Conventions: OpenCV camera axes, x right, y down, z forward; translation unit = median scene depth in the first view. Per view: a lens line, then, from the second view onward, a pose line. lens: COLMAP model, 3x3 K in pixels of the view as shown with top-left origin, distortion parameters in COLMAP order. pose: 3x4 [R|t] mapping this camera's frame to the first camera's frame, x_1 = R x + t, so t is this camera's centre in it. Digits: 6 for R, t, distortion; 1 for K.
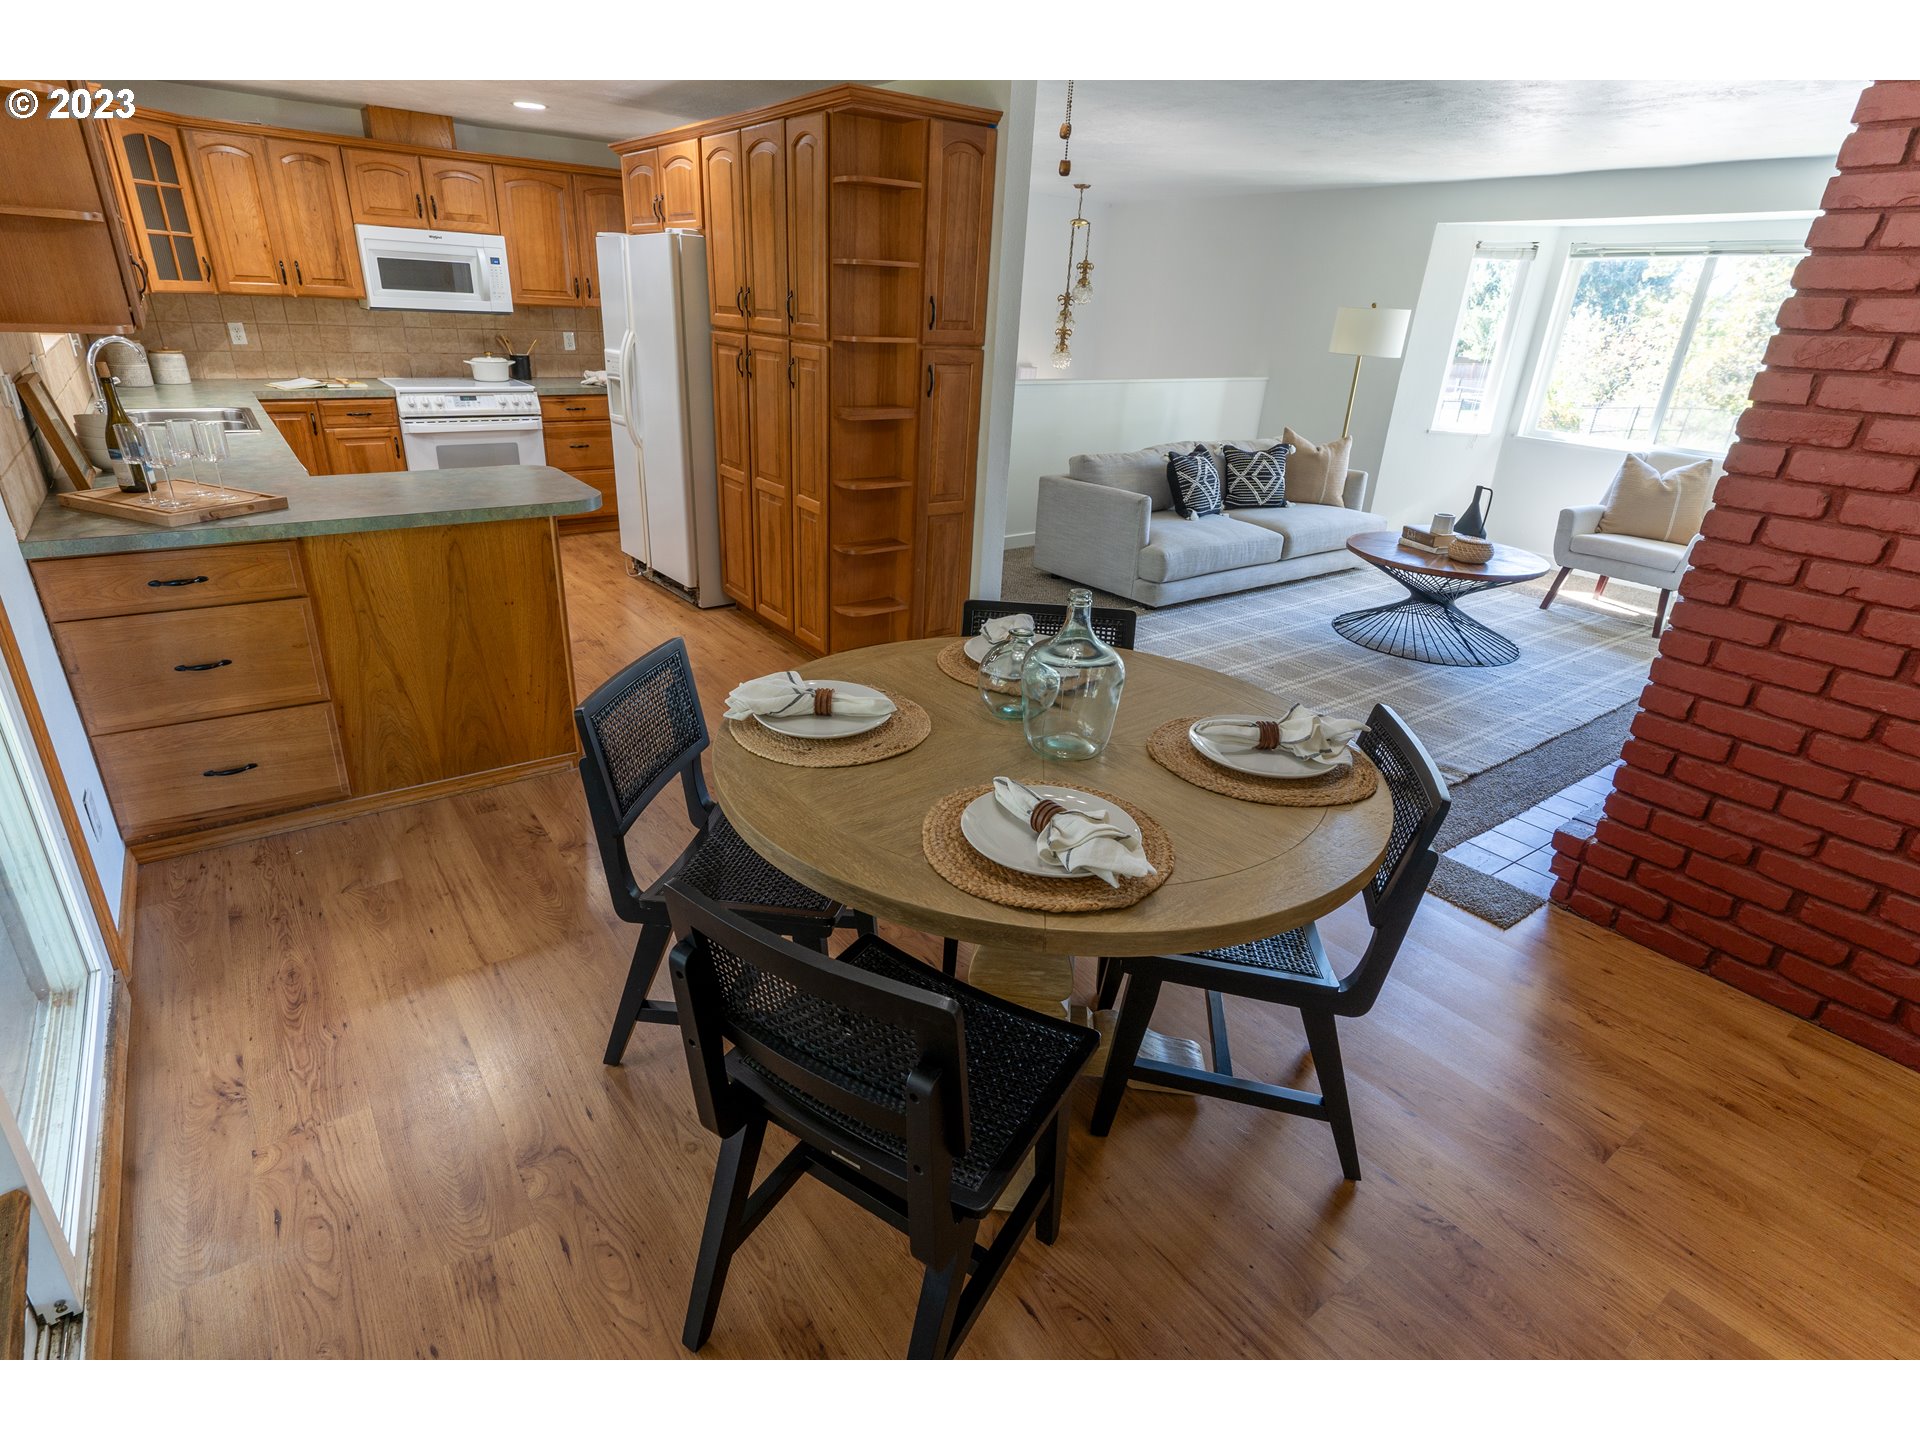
lens RADIAL K [[954.4, 0, 932.1], [0, 954.4, 705.1], [0, 0, 1]] dist [0.011630, 0.000381]
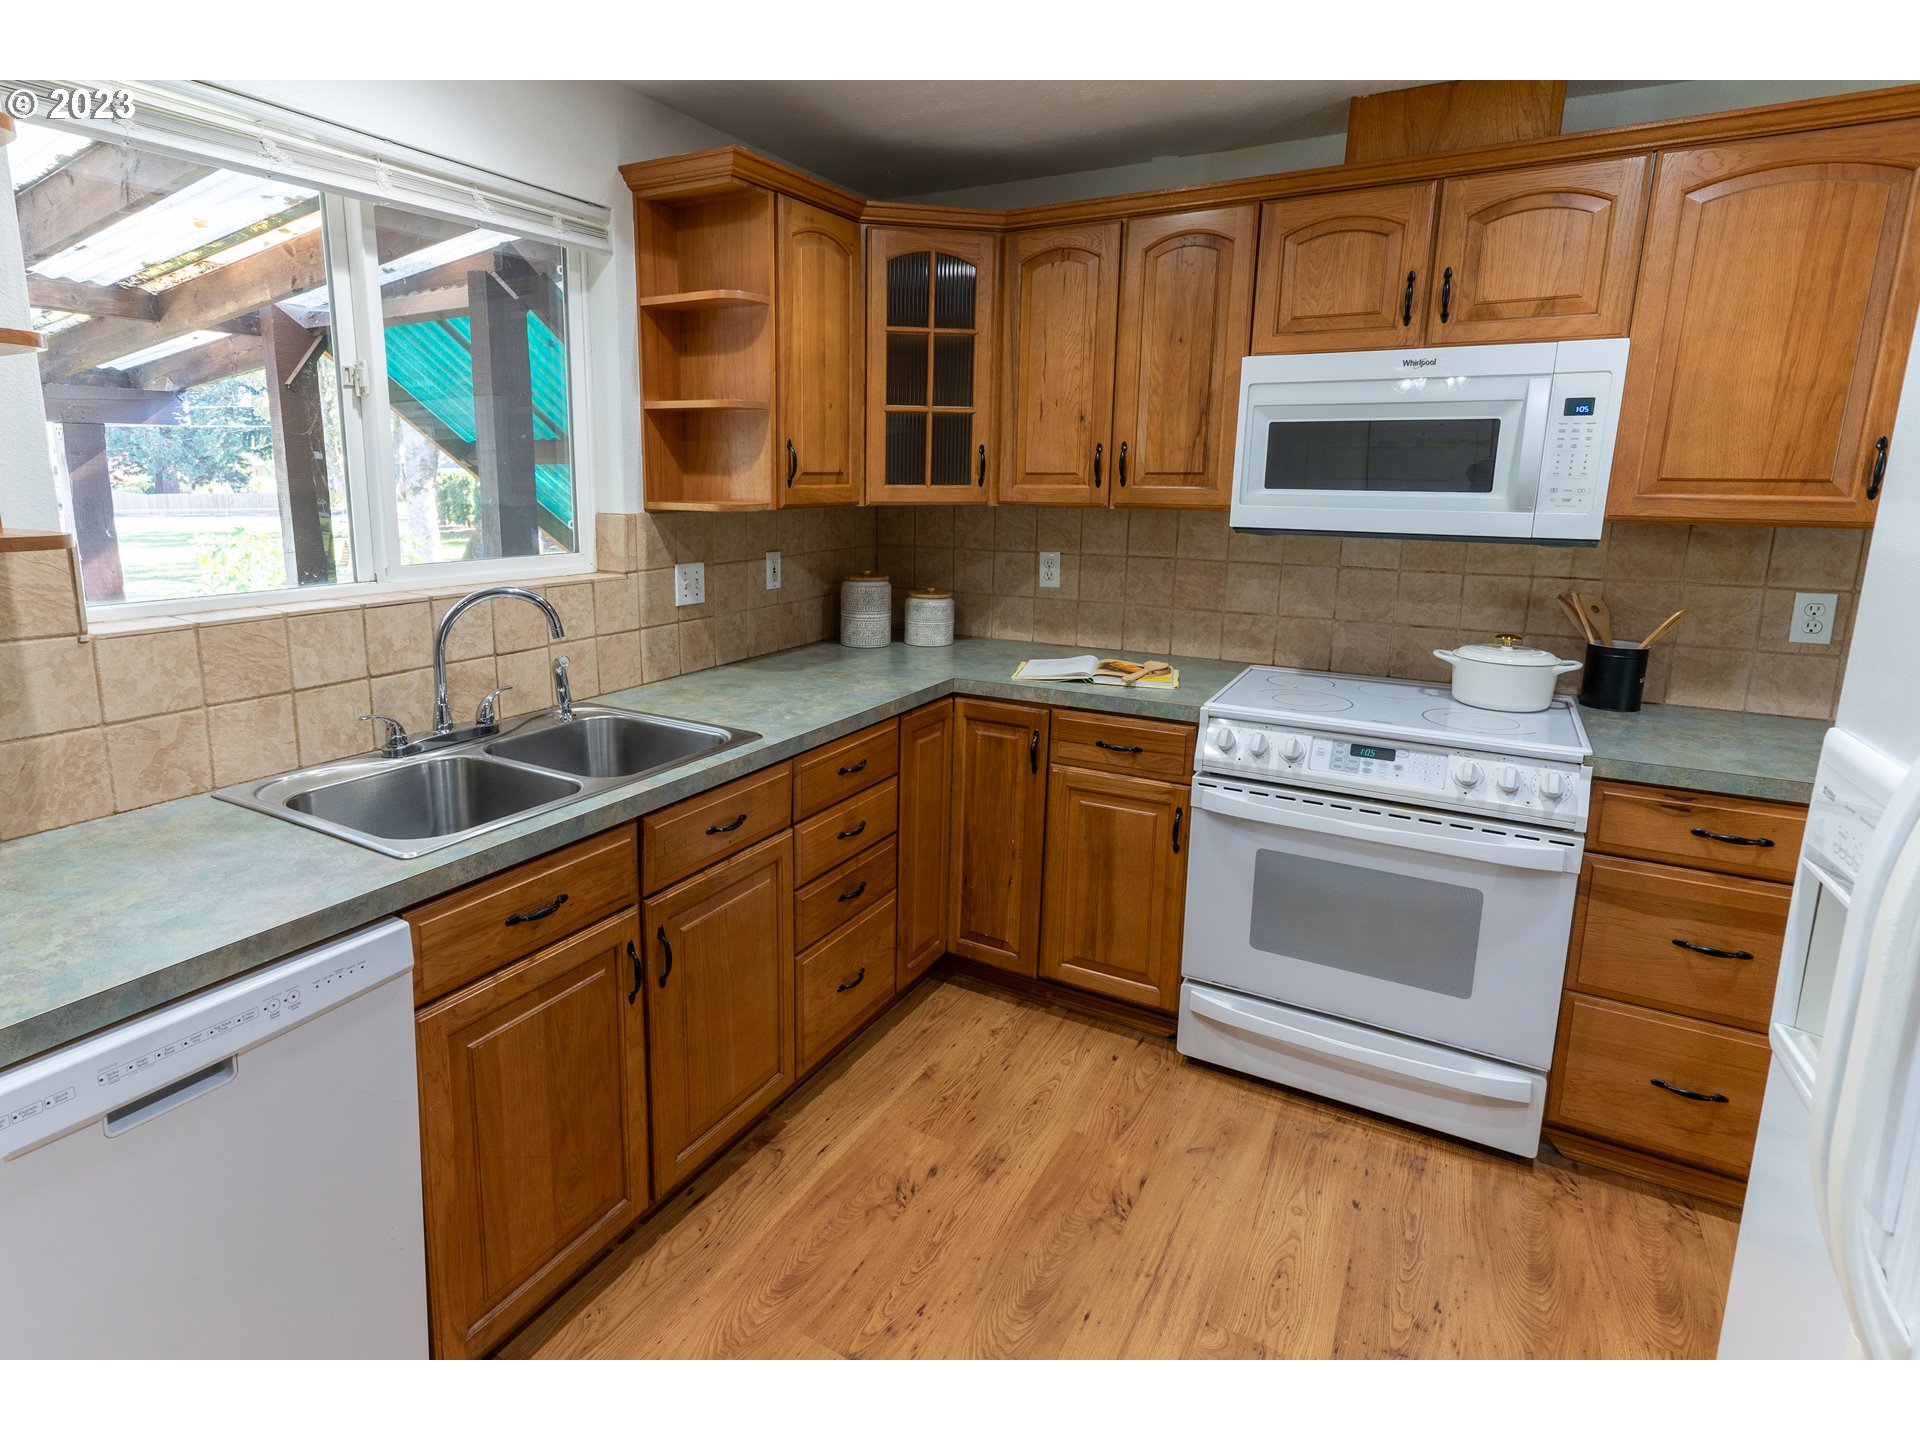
lens RADIAL K [[1006.2, 0, 872.7], [0, 1006.2, 655.2], [0, 0, 1]] dist [0.014330, -0.000583]
pose [[0.382966, 0.125447, -0.915205, -0.238929], [-0.353494, 0.935229, -0.019727, -0.330575], [0.853451, 0.331075, 0.402505, 0.783133]]
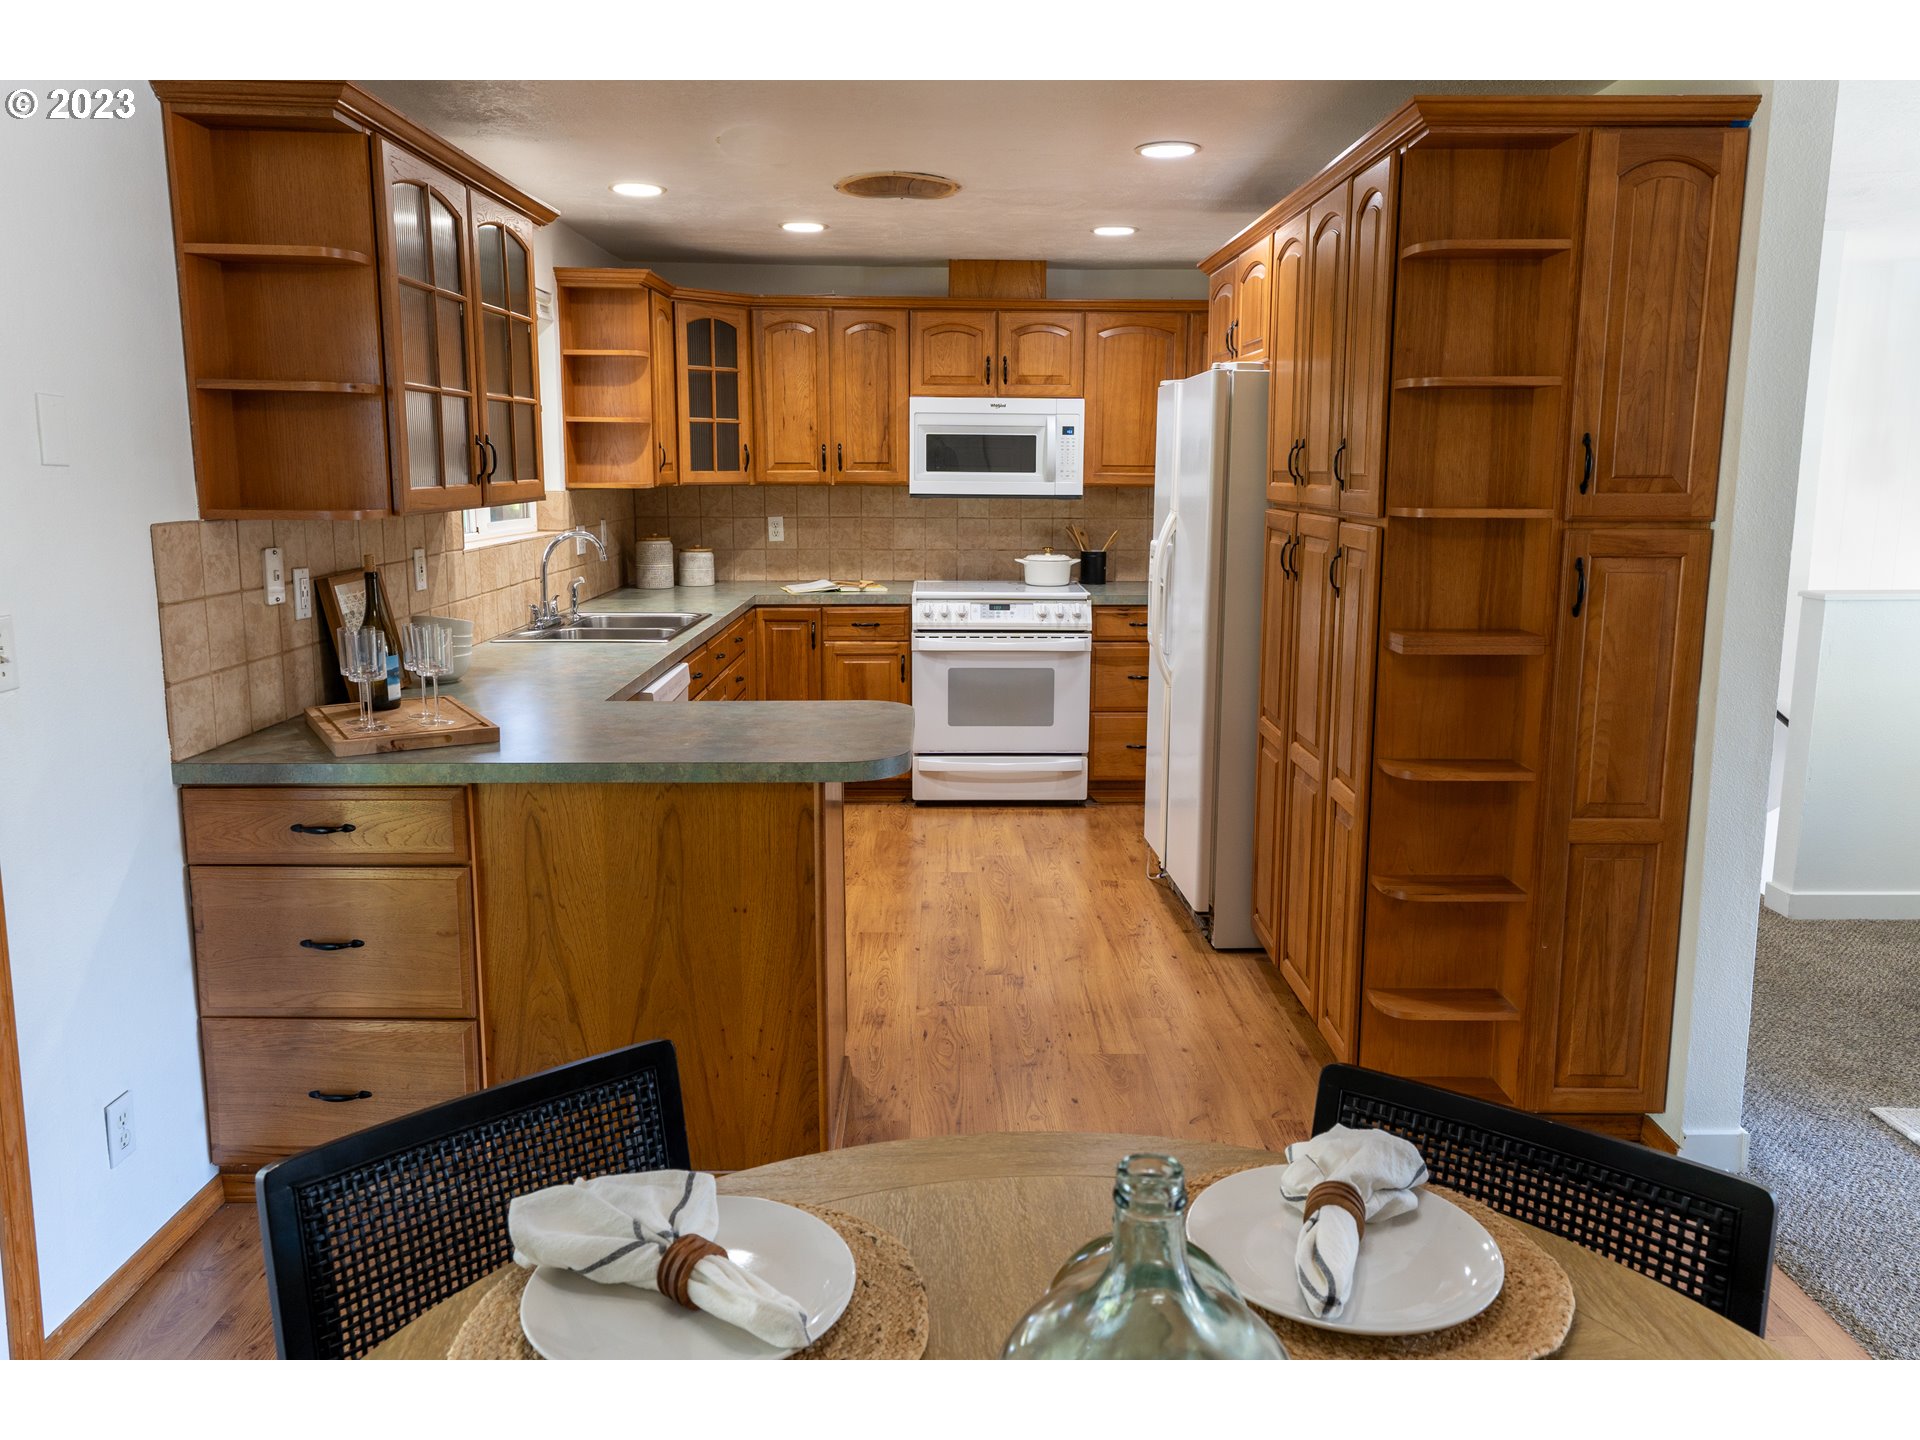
lens RADIAL K [[1408.3, 0, 984.0], [0, 1408.3, 686.2], [0, 0, 1]] dist [0.017256, 0.002695]
pose [[0.824045, 0.049605, -0.564348, 0.131144], [-0.192853, 0.961227, -0.197108, -0.059789], [0.532688, 0.271262, 0.801661, 0.184236]]
